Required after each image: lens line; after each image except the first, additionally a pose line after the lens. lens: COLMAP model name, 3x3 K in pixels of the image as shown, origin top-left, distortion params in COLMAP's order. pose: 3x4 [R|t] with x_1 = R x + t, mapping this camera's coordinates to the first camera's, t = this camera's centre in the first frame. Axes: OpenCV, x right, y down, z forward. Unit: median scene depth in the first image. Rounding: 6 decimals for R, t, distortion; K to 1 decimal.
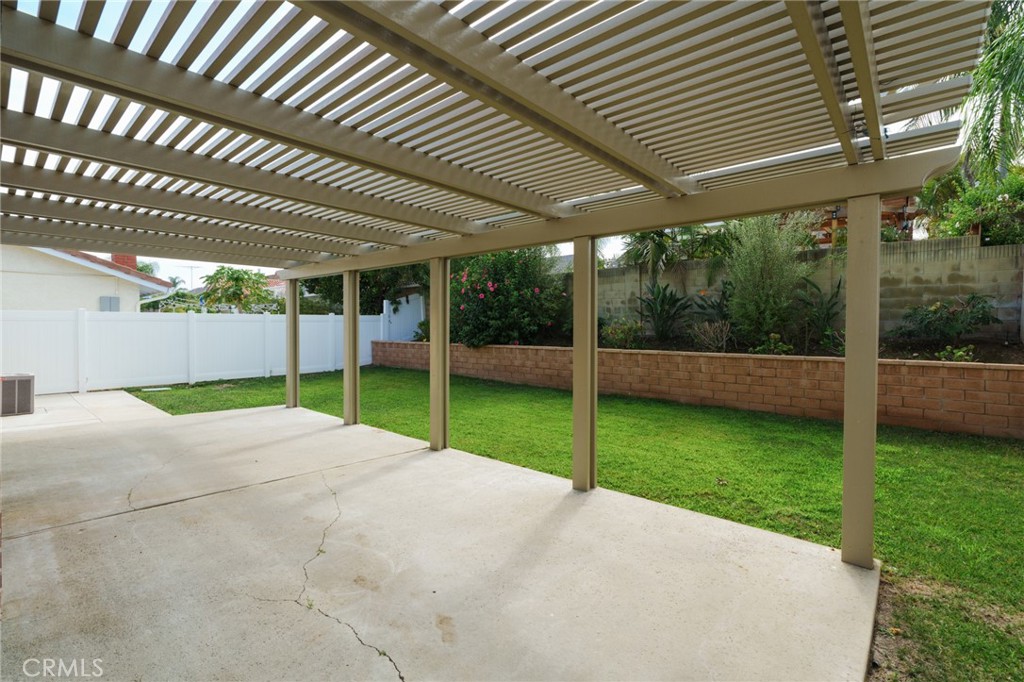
lens RADIAL K [[467.8, 0, 512.0], [0, 467.8, 341.0], [0, 0, 1]] dist [0.001764, 0.000940]
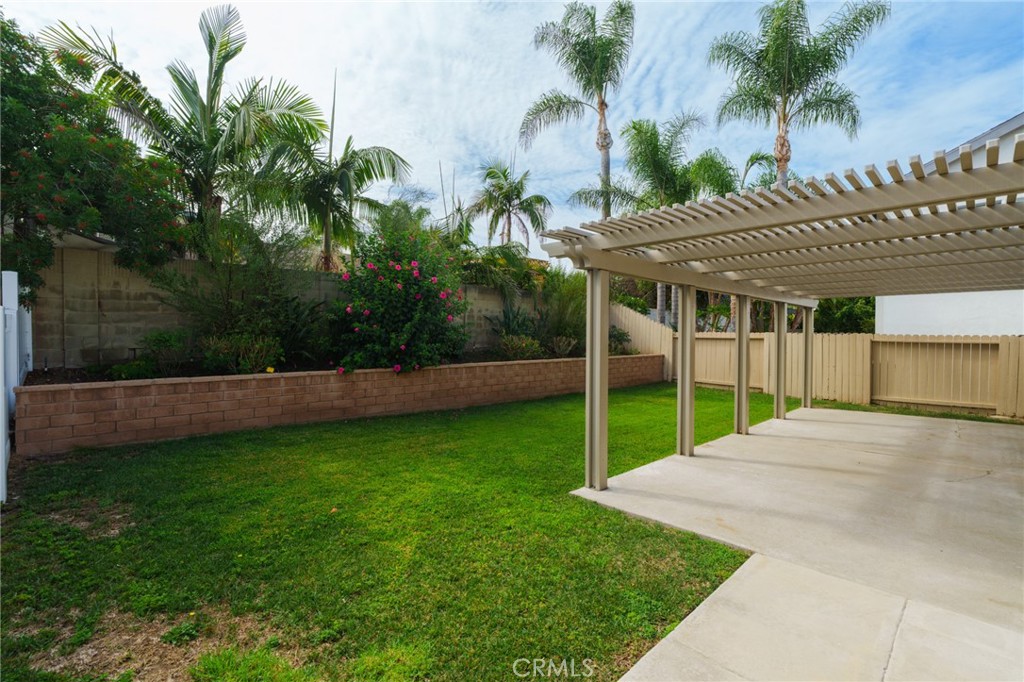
lens RADIAL K [[467.8, 0, 512.0], [0, 467.8, 341.0], [0, 0, 1]] dist [0.001764, 0.000940]
pose [[0.078629, -0.017974, 0.996742, -0.858268], [0.024655, 0.999567, 0.016080, -0.044896], [-0.996599, 0.023311, 0.079038, 0.856684]]
